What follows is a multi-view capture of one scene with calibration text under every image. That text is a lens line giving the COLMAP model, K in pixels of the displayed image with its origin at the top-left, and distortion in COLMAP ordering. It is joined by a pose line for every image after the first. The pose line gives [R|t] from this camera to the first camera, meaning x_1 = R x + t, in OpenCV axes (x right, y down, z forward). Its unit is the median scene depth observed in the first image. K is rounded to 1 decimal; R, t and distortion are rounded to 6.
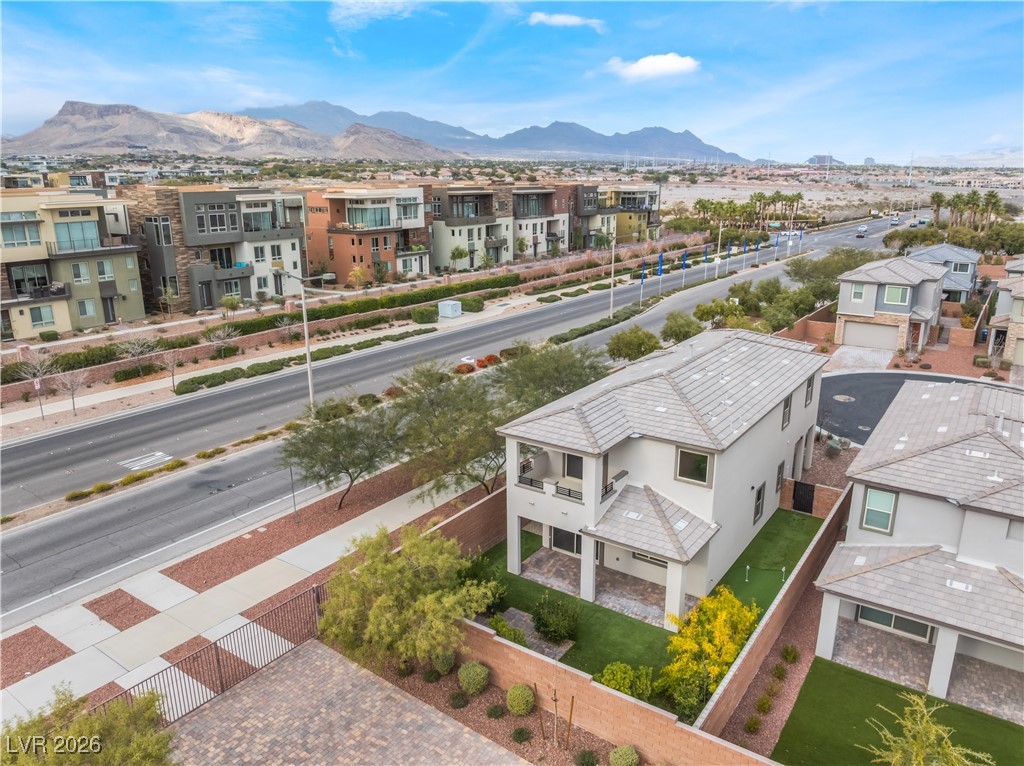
lens RADIAL K [[730.8, 0, 512.0], [0, 730.8, 383.0], [0, 0, 1]] dist [-0.034664, -0.004941]
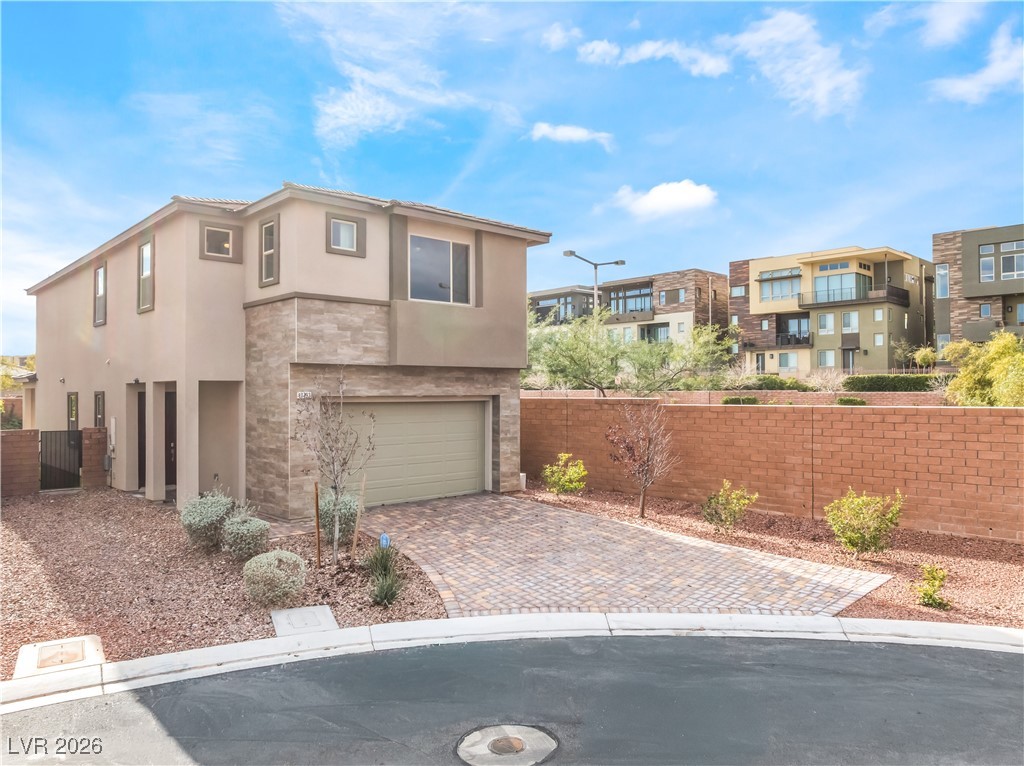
lens RADIAL K [[730.8, 0, 512.0], [0, 730.8, 383.0], [0, 0, 1]] dist [-0.034664, -0.004941]
pose [[-0.201400, -0.004920, -0.979497, 0.445243], [-0.265059, 0.962952, 0.049663, -0.005292], [0.942964, 0.269627, -0.195242, 0.729418]]
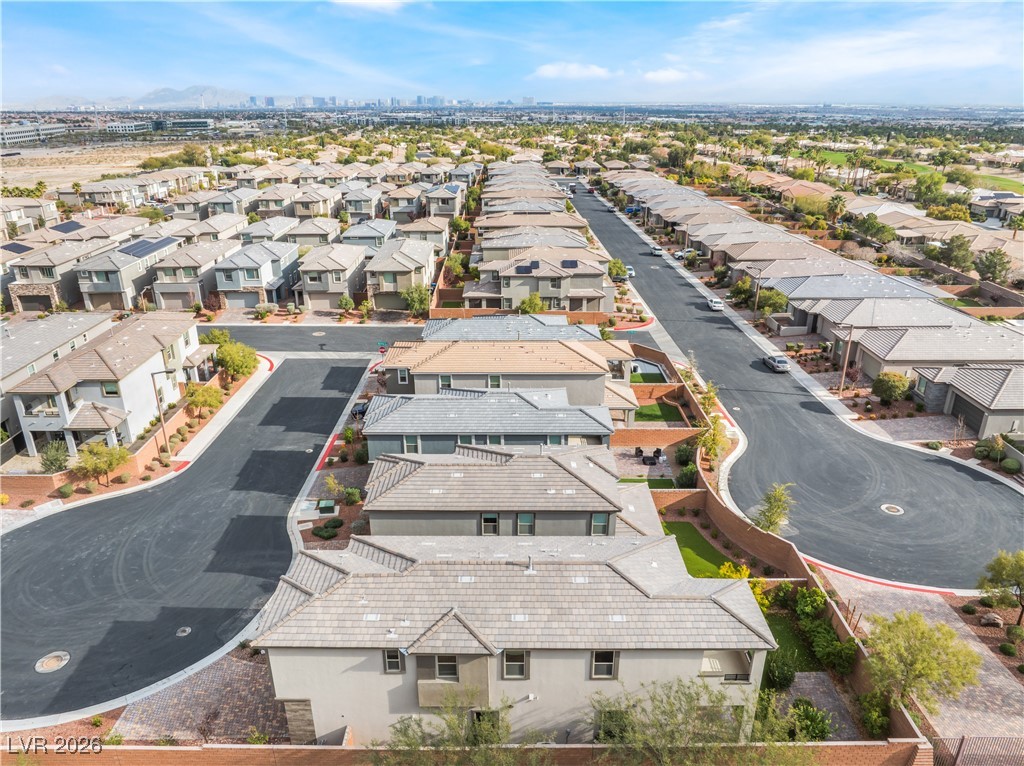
lens RADIAL K [[721.3, 0, 511.2], [0, 721.3, 387.0], [0, 0, 1]] dist [-0.034018, -0.003272]
pose [[-0.580232, -0.308009, 0.753964, -0.198138], [0.227020, 0.827878, 0.512913, -0.372471], [-0.782172, 0.468773, -0.410437, 0.657024]]
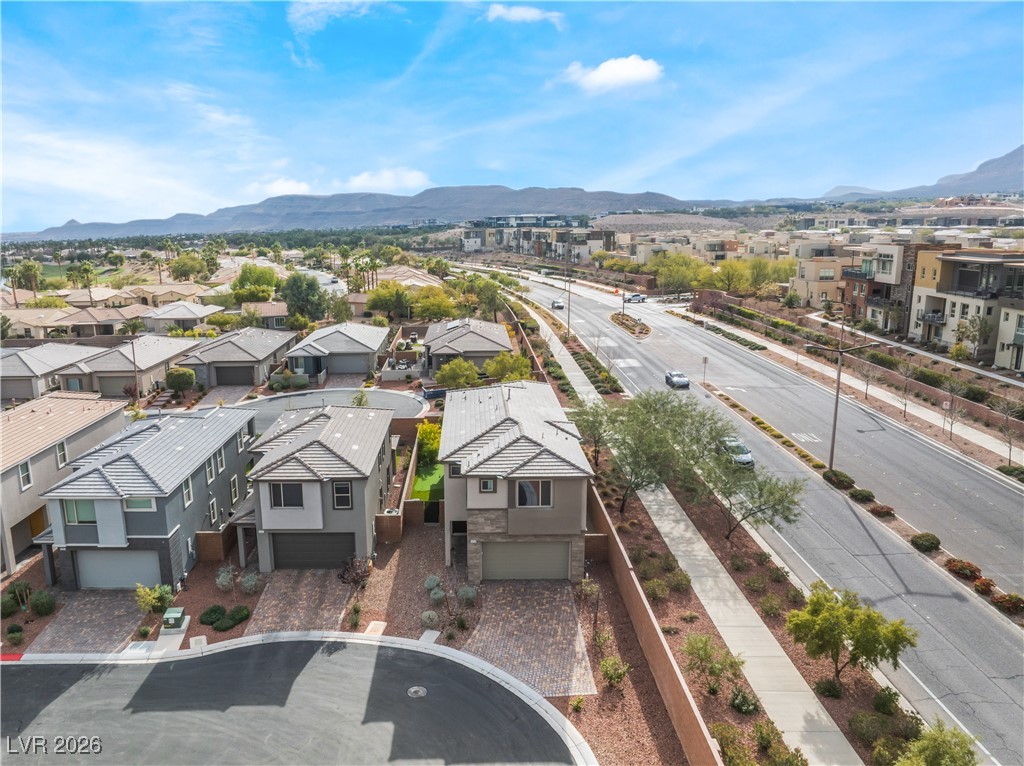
lens RADIAL K [[757.1, 0, 453.0], [0, 757.1, 373.9], [0, 0, 1]] dist [-0.032388, -0.003818]
pose [[-0.826104, 0.131223, -0.548026, 0.570682], [-0.135830, 0.897466, 0.419649, -0.341590], [0.546902, 0.421112, -0.723576, 0.997775]]
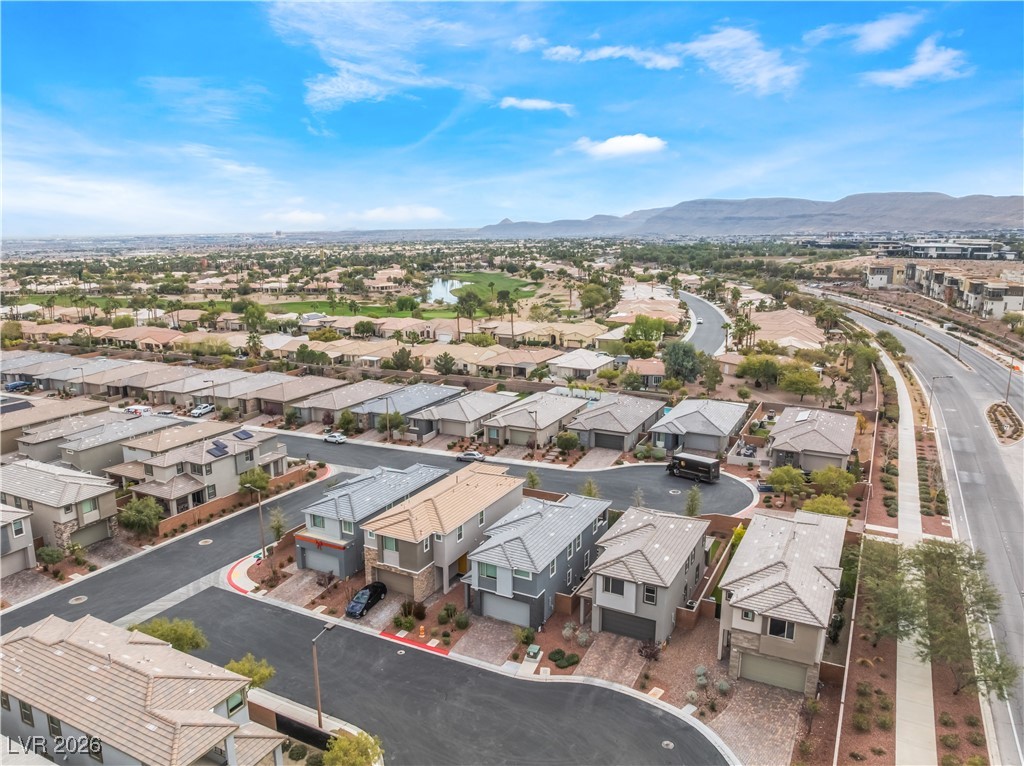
lens RADIAL K [[738.5, 0, 510.9], [0, 738.5, 387.8], [0, 0, 1]] dist [-0.037768, -0.002825]
pose [[-0.989943, 0.035818, -0.136855, 0.595778], [-0.034216, 0.878068, 0.477310, -0.611935], [0.137264, 0.477193, -0.868012, 1.165079]]
